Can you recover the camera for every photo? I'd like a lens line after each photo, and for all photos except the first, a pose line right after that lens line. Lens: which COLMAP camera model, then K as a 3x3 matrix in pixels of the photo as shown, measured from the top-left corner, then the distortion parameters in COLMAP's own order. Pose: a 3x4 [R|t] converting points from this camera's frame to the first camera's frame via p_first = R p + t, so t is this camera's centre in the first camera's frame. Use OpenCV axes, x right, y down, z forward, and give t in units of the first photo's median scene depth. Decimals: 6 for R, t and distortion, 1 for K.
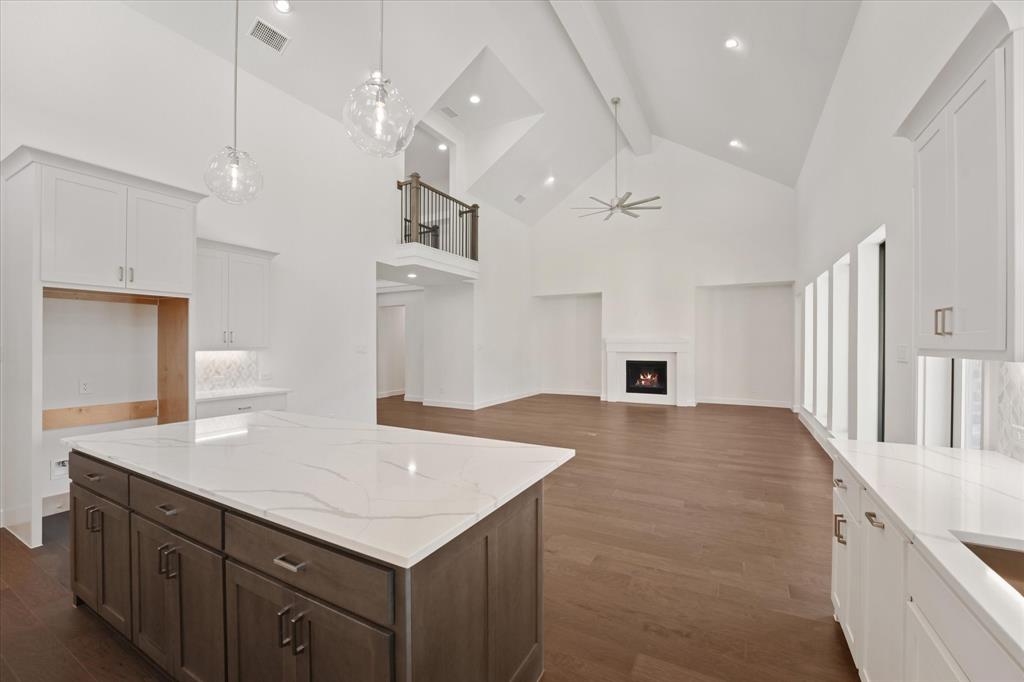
lens RADIAL K [[412.8, 0, 513.6], [0, 412.8, 342.6], [0, 0, 1]] dist [-0.023910, 0.000496]
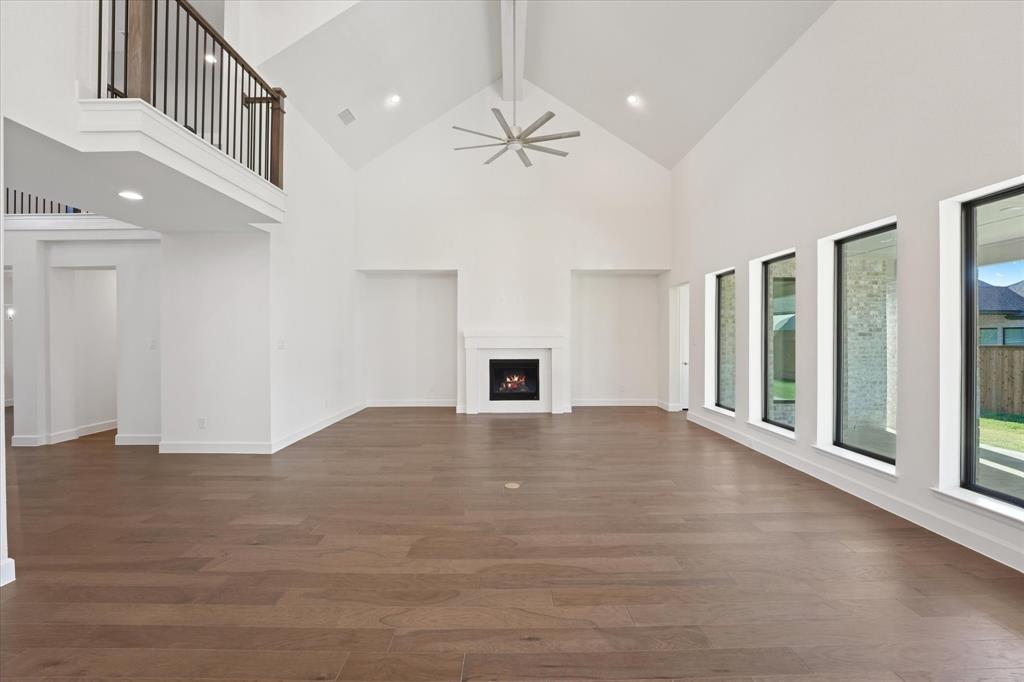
lens RADIAL K [[412.8, 0, 510.6], [0, 412.8, 337.7], [0, 0, 1]] dist [-0.023910, 0.000496]
pose [[0.875112, -0.004475, 0.483899, -0.072619], [0.003852, 0.999990, 0.002281, 0.000743], [-0.483904, -0.000132, 0.875121, 0.311221]]
